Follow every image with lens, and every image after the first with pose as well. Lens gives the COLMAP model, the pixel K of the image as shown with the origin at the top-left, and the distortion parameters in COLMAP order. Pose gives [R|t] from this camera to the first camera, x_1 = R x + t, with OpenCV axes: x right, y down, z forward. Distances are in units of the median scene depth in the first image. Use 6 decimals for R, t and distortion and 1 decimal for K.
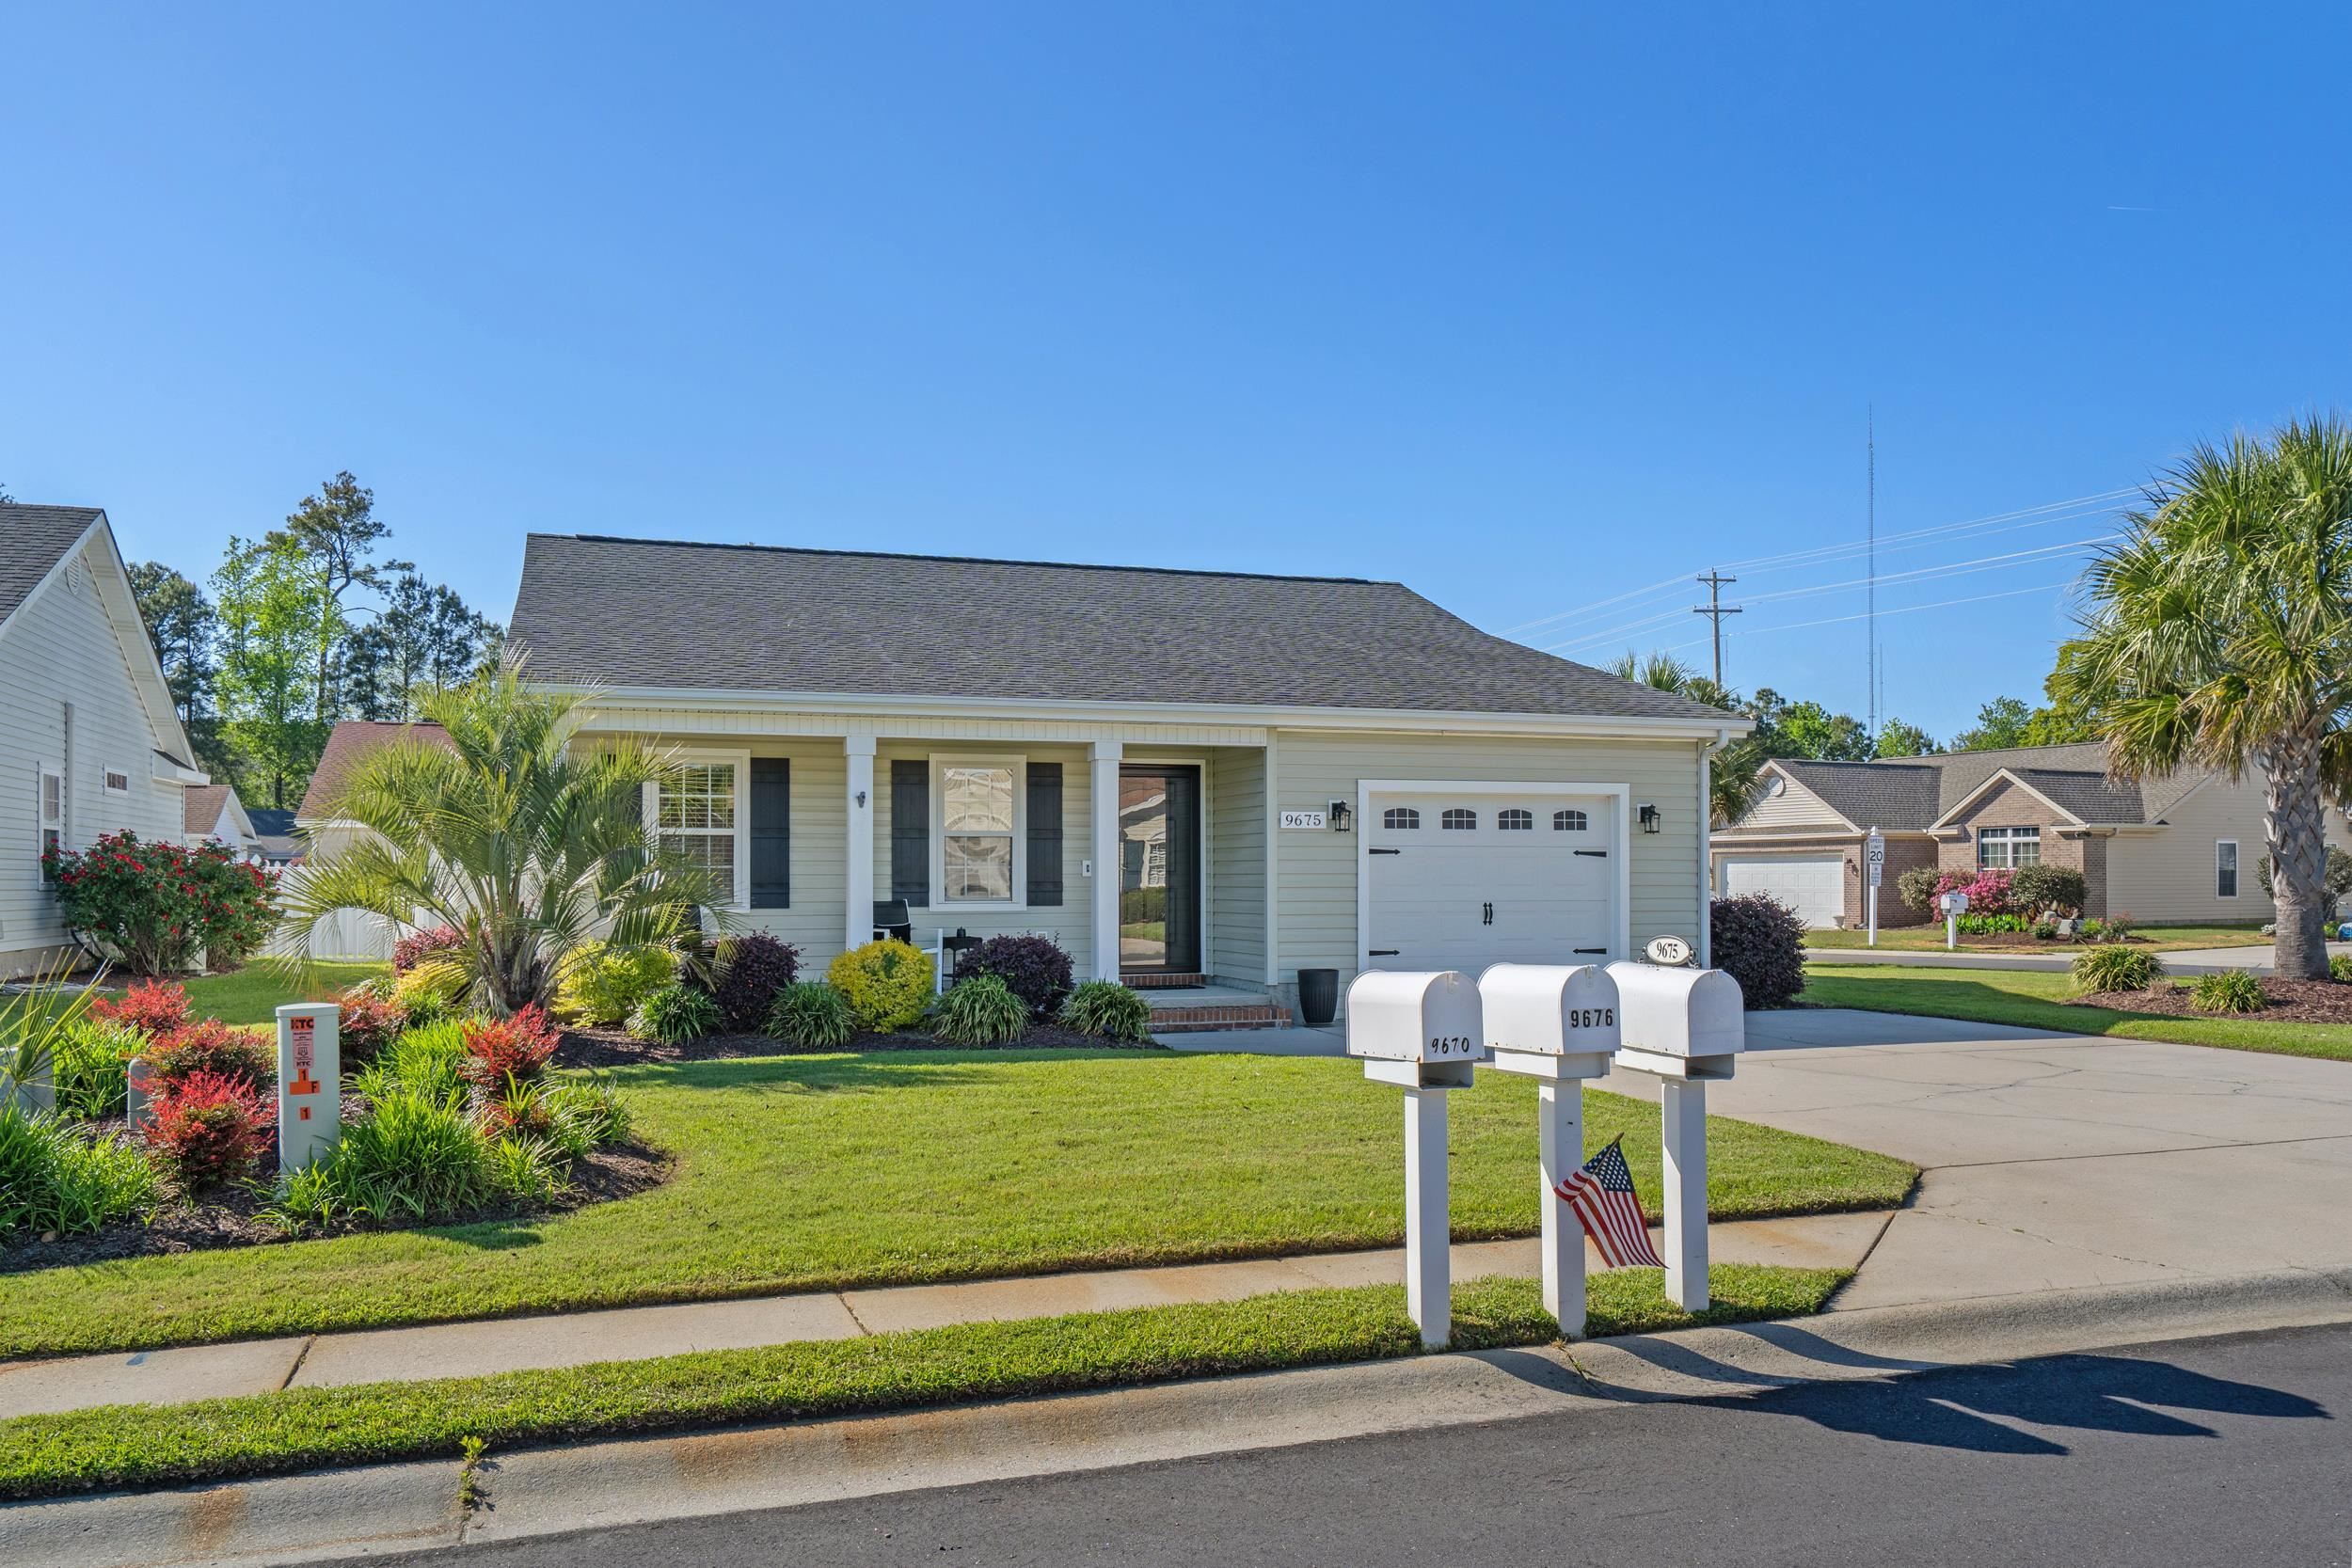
lens RADIAL K [[1770.8, 0, 1178.5], [0, 1770.8, 786.5], [0, 0, 1]] dist [-0.001507, -0.000033]
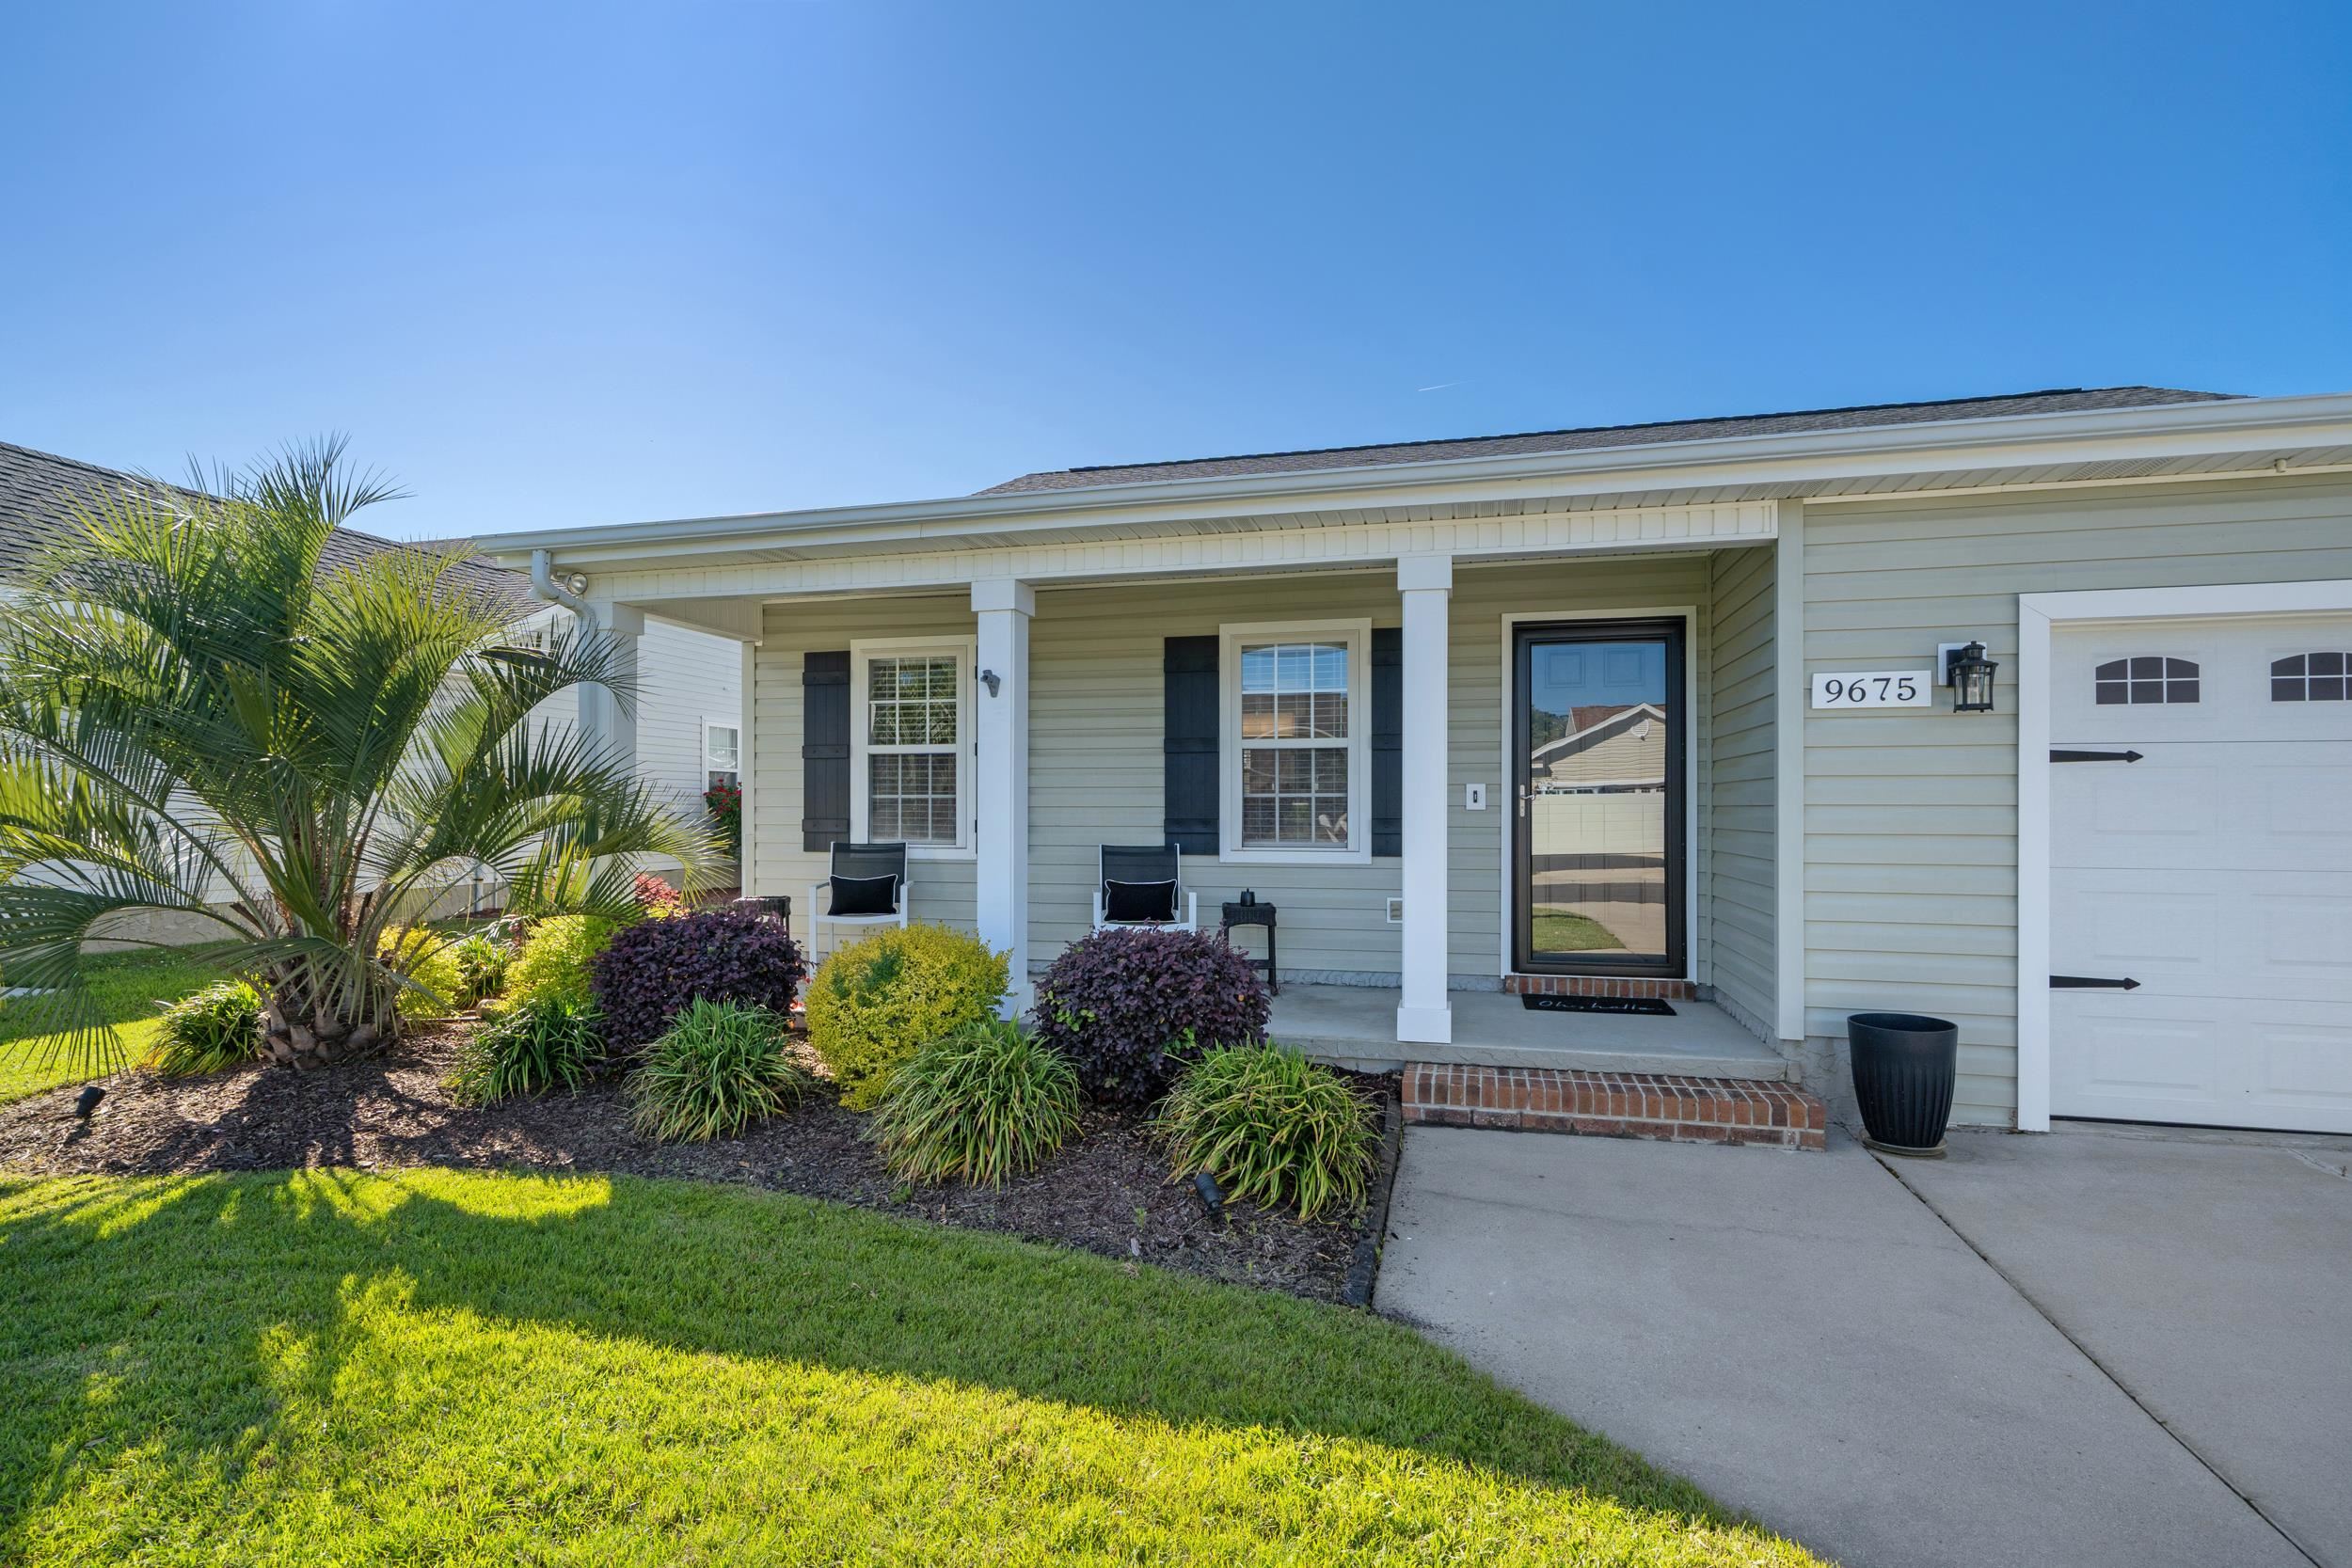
lens RADIAL K [[1150.7, 0, 1153.9], [0, 1150.7, 798.4], [0, 0, 1]] dist [-0.005235, 0.000255]
pose [[0.830034, -0.003015, -0.557704, 0.081238], [0.028320, 0.998923, 0.036748, 0.030468], [0.556993, -0.046296, 0.829226, 0.634831]]
